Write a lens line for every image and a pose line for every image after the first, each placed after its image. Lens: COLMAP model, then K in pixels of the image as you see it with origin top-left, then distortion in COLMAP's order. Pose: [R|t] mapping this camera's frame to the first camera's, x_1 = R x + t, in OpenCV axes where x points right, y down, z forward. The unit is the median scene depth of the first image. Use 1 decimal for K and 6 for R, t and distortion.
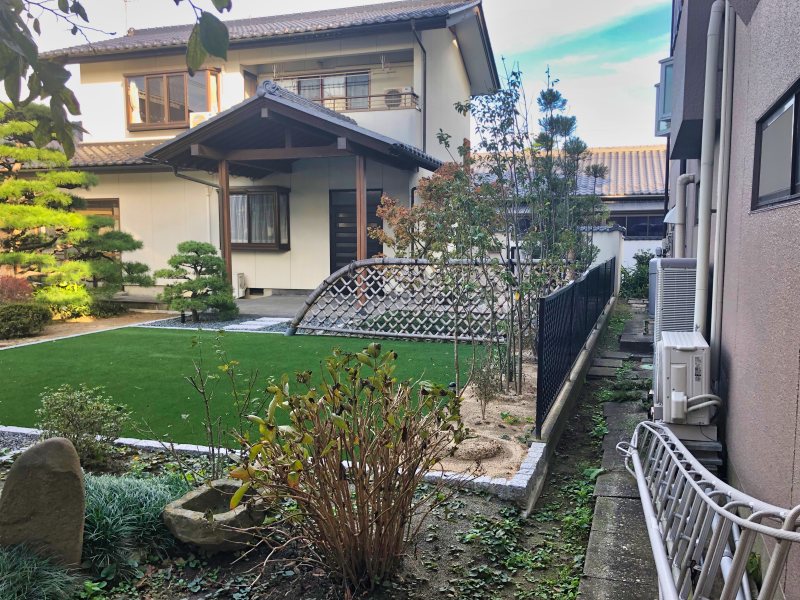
lens RADIAL K [[659.4, 0, 400.0], [0, 659.4, 300.0], [0, 0, 1]] dist [0.009201, -0.003861]
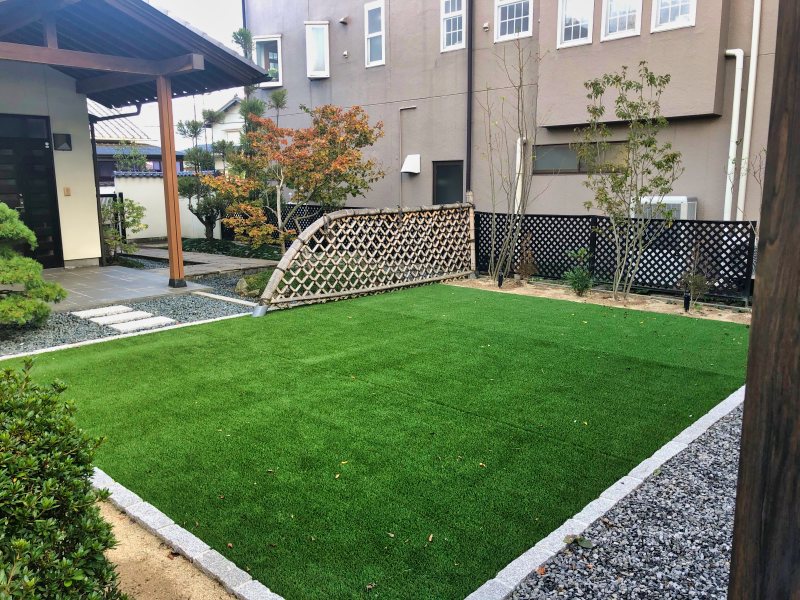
lens RADIAL K [[659.4, 0, 400.0], [0, 659.4, 300.0], [0, 0, 1]] dist [0.009201, -0.003861]
pose [[0.403416, -0.167945, 0.899472, -0.826515], [0.095240, 0.985379, 0.141270, -0.061910], [-0.910046, 0.028675, 0.413513, 0.553639]]
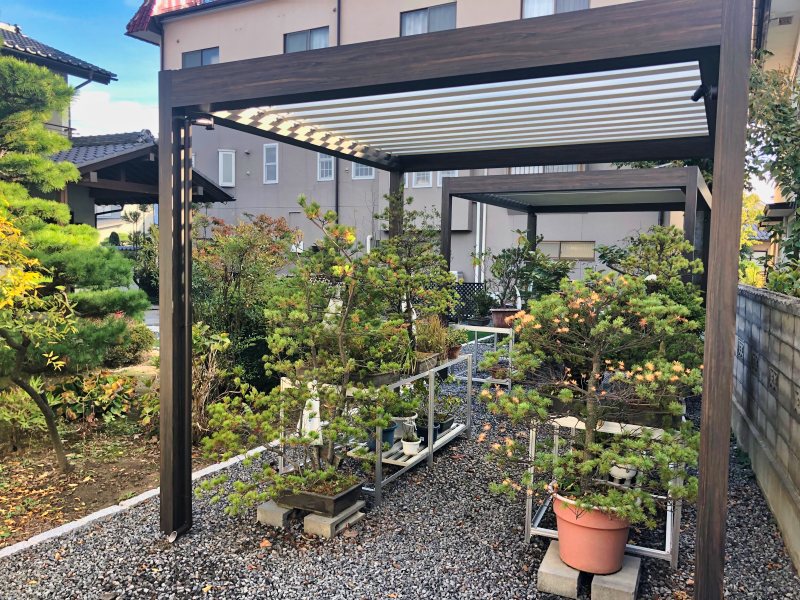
lens RADIAL K [[659.4, 0, 400.0], [0, 659.4, 300.0], [0, 0, 1]] dist [0.009201, -0.003861]
pose [[0.132866, -0.065616, 0.988960, -1.593017], [0.077800, 0.995418, 0.055592, -0.066668], [-0.988076, 0.069554, 0.137362, 0.481899]]
